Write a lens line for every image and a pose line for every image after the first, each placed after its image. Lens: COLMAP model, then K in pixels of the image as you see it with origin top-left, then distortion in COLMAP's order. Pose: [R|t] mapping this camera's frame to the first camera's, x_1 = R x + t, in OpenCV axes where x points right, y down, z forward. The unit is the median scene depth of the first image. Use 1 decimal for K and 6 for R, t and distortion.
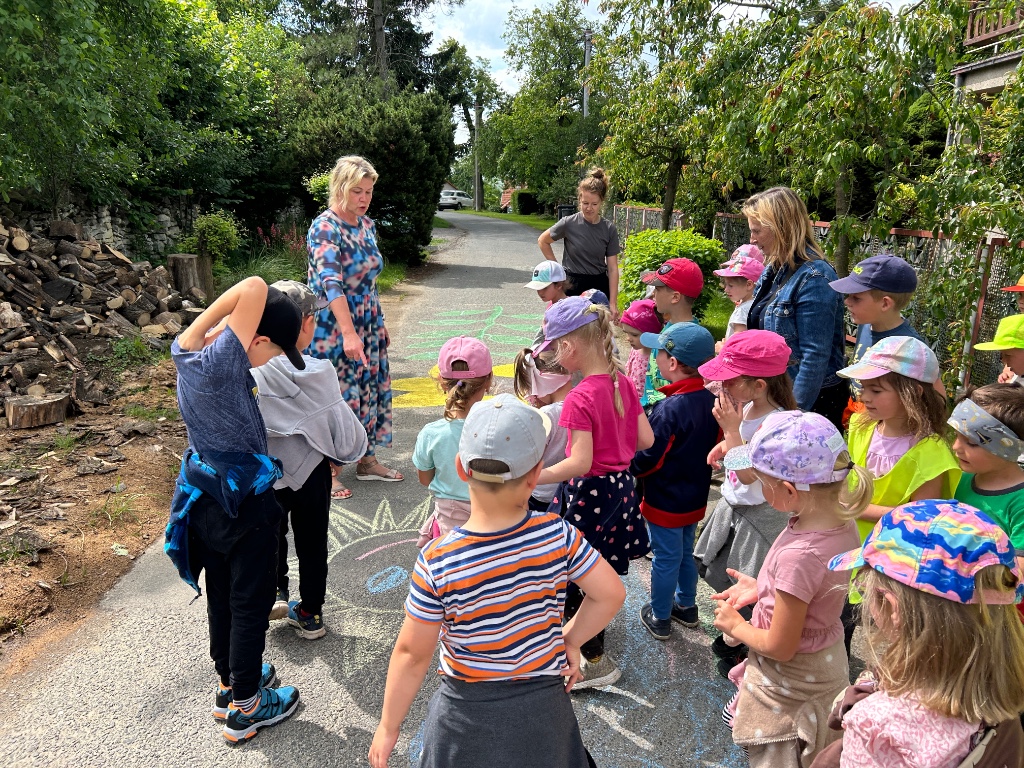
lens RADIAL K [[773.6, 0, 523.6], [0, 773.6, 361.9], [0, 0, 1]] dist [0.043177, -0.046637]
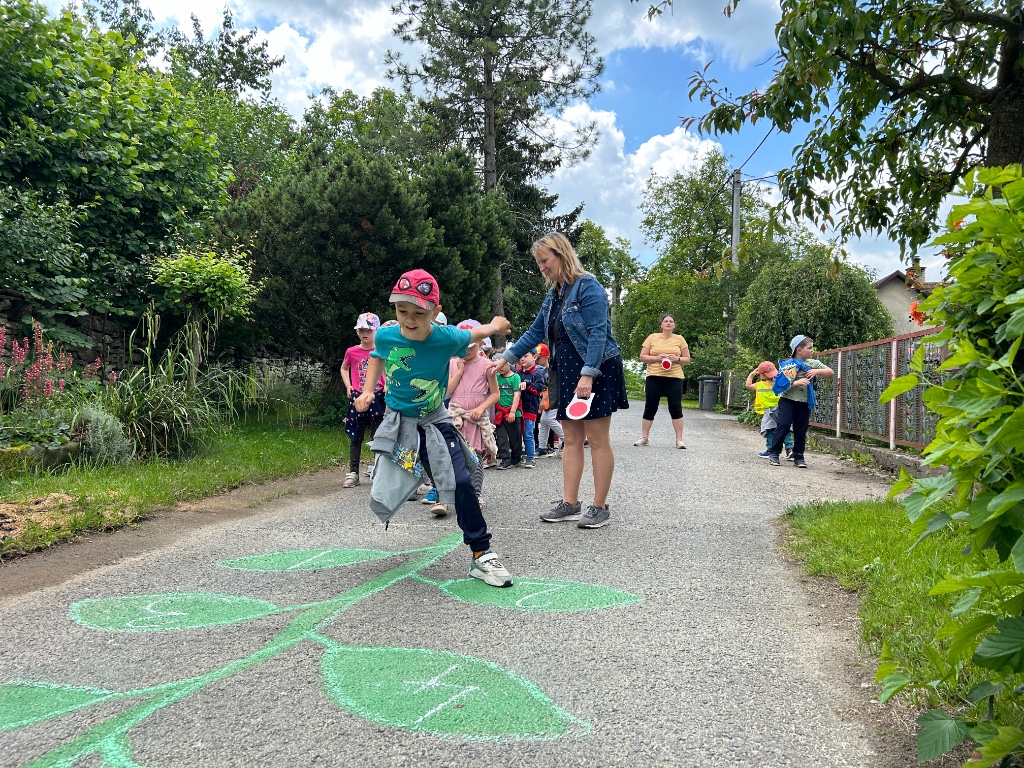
lens RADIAL K [[773.6, 0, 505.6], [0, 773.6, 384.1], [0, 0, 1]] dist [0.043177, -0.046637]
pose [[0.977246, 0.005925, -0.212024, 0.013779], [-0.051310, 0.976524, -0.209208, -0.015003], [0.205807, 0.215327, 0.954609, 0.145459]]
